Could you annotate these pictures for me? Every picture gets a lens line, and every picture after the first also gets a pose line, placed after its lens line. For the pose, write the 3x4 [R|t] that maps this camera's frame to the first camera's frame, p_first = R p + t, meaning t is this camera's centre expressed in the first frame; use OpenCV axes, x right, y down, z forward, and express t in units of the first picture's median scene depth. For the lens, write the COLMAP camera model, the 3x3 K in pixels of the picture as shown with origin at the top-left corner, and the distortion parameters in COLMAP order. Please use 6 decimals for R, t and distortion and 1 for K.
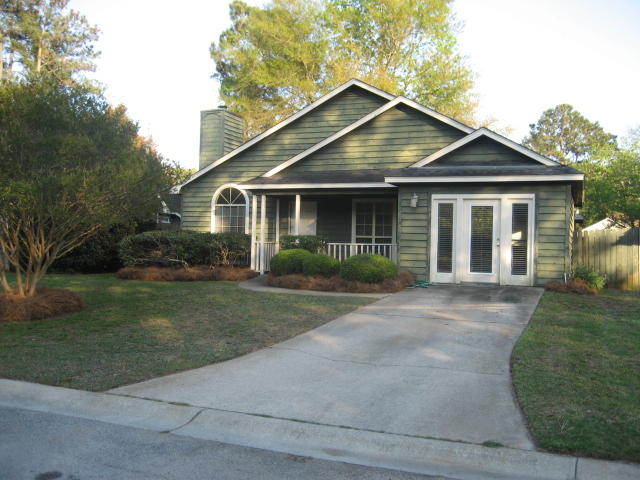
lens RADIAL K [[669.2, 0, 336.8], [0, 669.2, 241.8], [0, 0, 1]] dist [-0.137206, 0.189650]
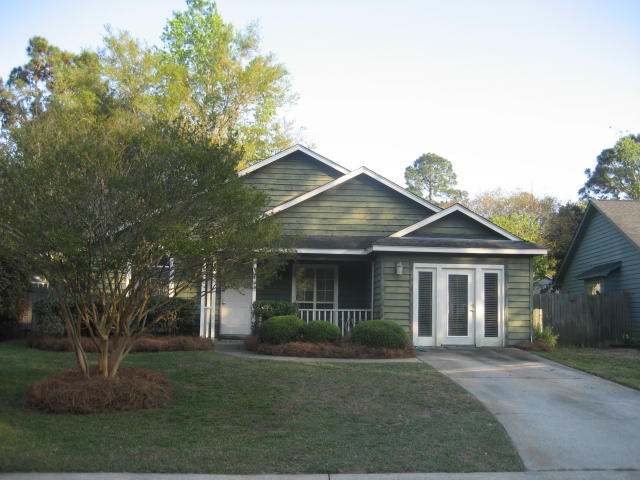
lens RADIAL K [[669.2, 0, 336.8], [0, 669.2, 241.8], [0, 0, 1]] dist [-0.137206, 0.189650]
pose [[0.898297, 0.039944, 0.437570, -0.389784], [0.000041, 0.995852, -0.090991, -0.007002], [-0.439389, 0.081755, 0.894569, 0.085555]]
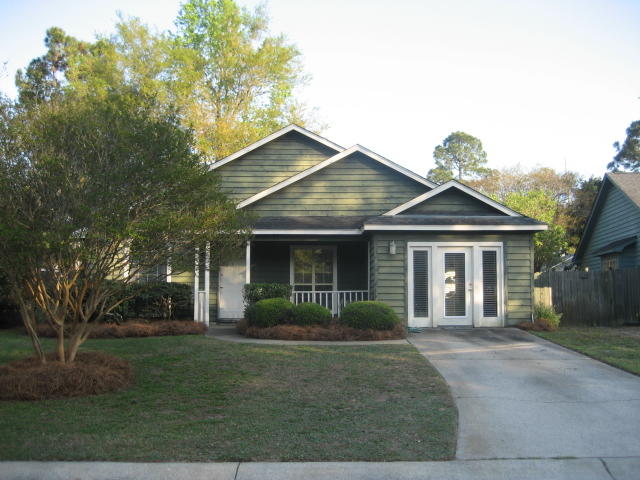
lens RADIAL K [[669.2, 0, 336.8], [0, 669.2, 241.8], [0, 0, 1]] dist [-0.137206, 0.189650]
pose [[0.923800, 0.008727, 0.382776, -0.317652], [0.017967, 0.997651, -0.066107, -0.004312], [-0.382454, 0.067947, 0.921473, 0.077833]]
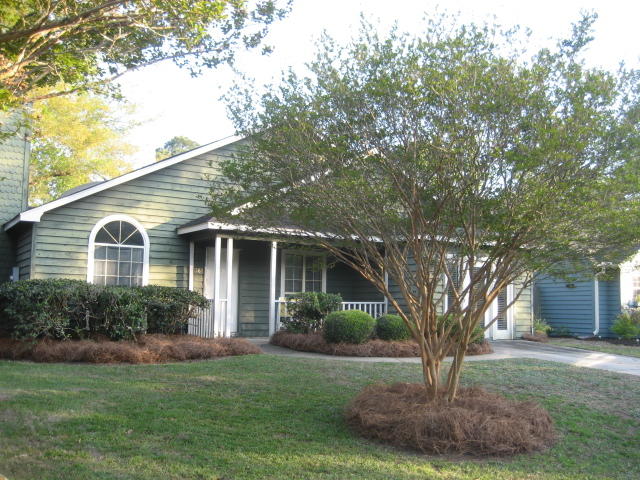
lens RADIAL K [[669.2, 0, 336.8], [0, 669.2, 241.8], [0, 0, 1]] dist [-0.137206, 0.189650]
pose [[0.588100, 0.067180, 0.805993, -0.689637], [-0.006874, 0.996924, -0.078078, -0.007474], [-0.808759, 0.040377, 0.586752, 0.480214]]
